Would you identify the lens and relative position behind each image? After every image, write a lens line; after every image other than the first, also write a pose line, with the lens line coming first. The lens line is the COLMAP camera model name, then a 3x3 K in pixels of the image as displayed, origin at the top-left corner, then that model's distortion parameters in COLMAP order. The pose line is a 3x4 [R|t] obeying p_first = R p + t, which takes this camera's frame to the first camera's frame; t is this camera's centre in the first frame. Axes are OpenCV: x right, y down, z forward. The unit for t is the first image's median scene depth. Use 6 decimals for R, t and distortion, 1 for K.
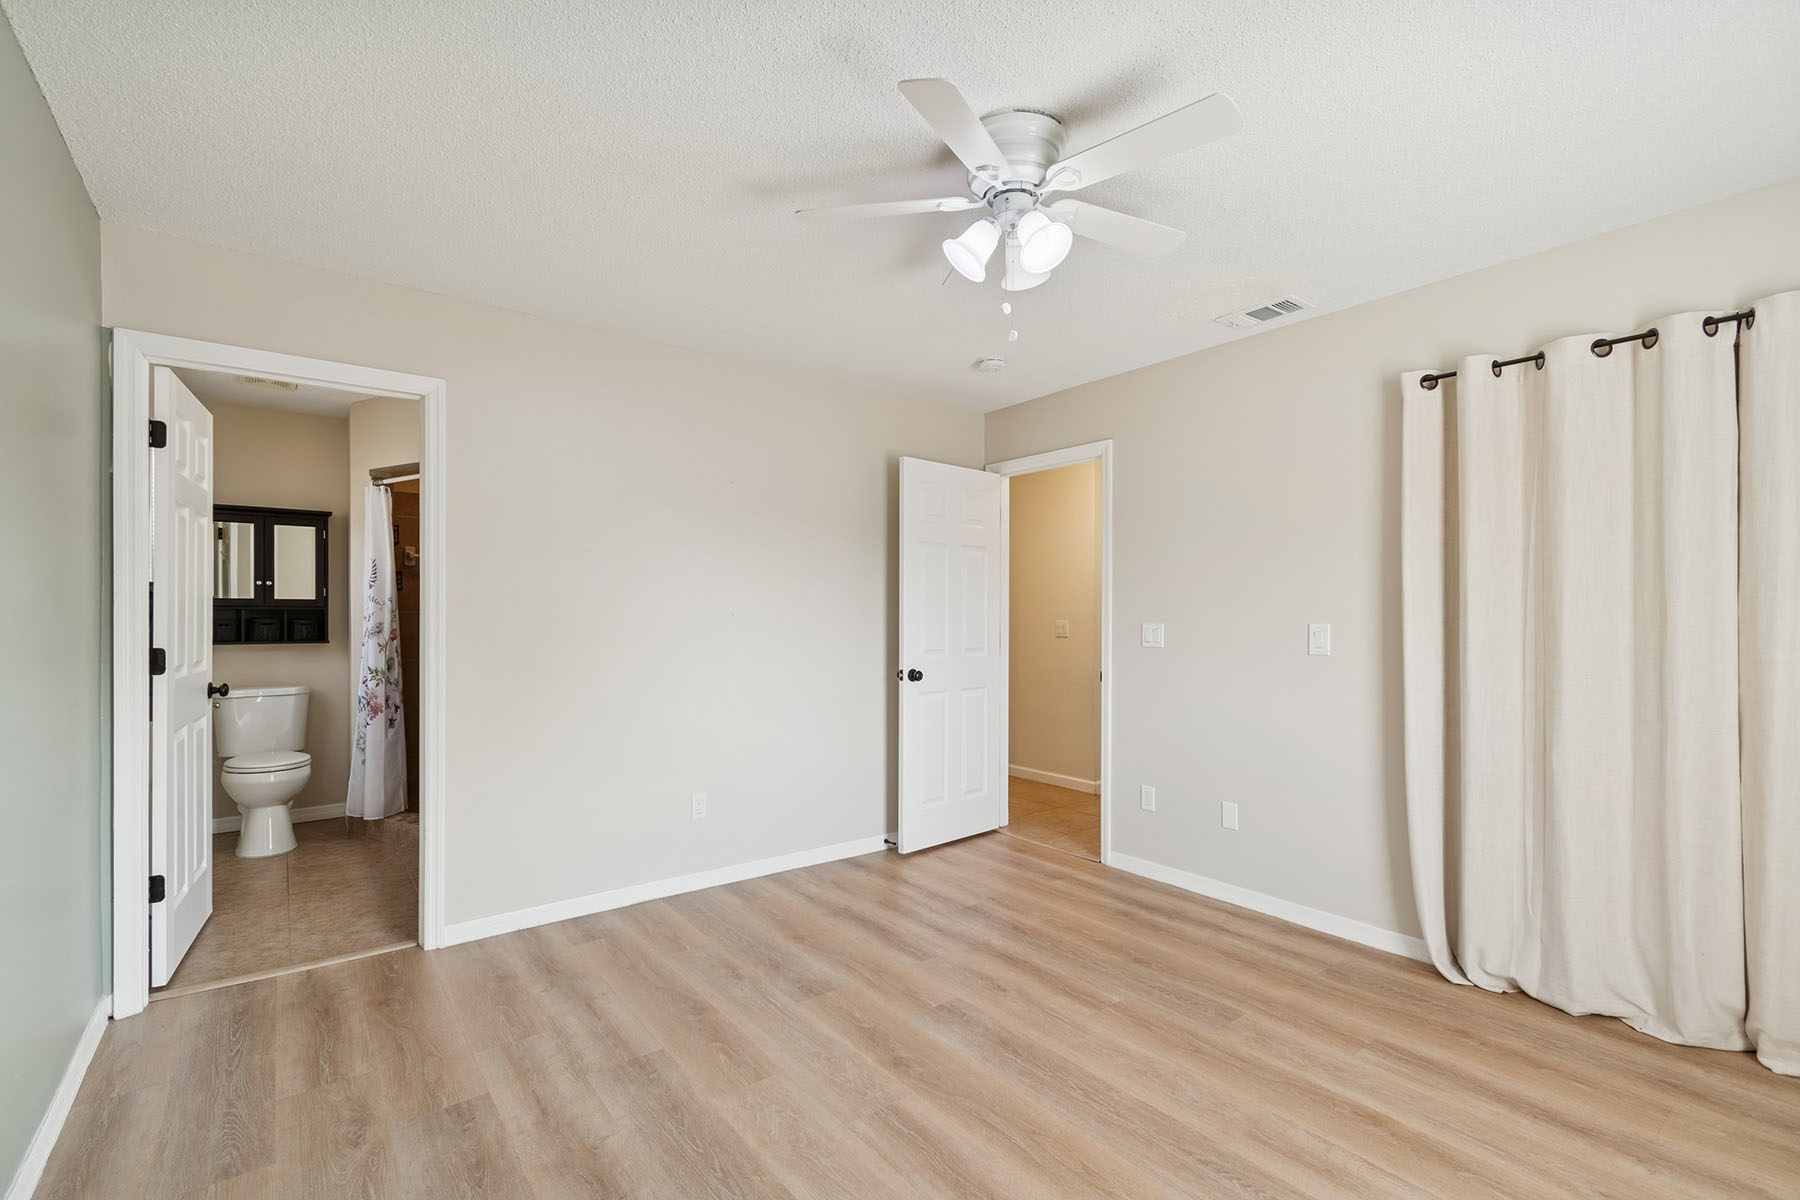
lens RADIAL K [[799.6, 0, 896.7], [0, 799.6, 608.0], [0, 0, 1]] dist [-0.001127, -0.000179]
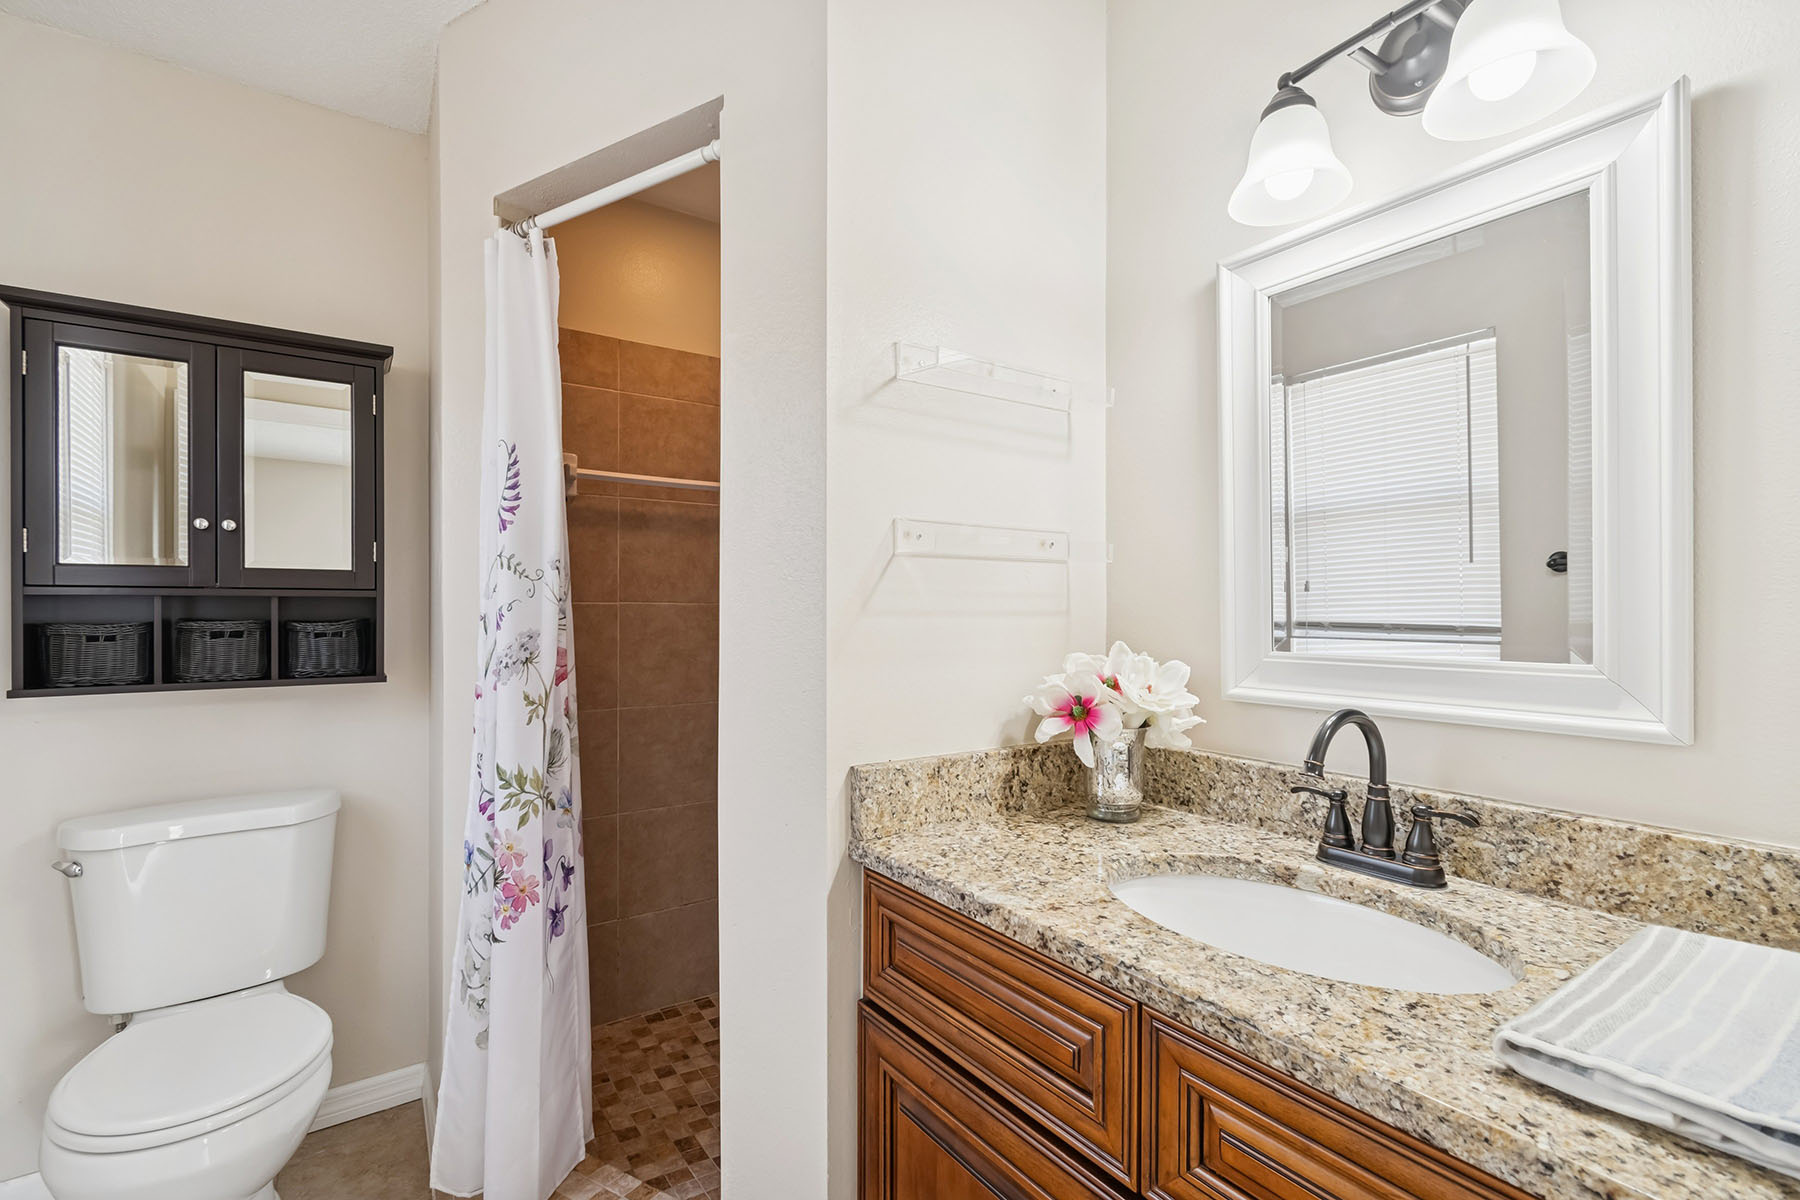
lens RADIAL K [[799.6, 0, 902.8], [0, 799.6, 606.1], [0, 0, 1]] dist [-0.001127, -0.000179]
pose [[0.998572, -0.001155, -0.053416, -0.468307], [0.001145, 0.999999, -0.000228, 0.007456], [0.053417, 0.000166, 0.998572, 0.668066]]
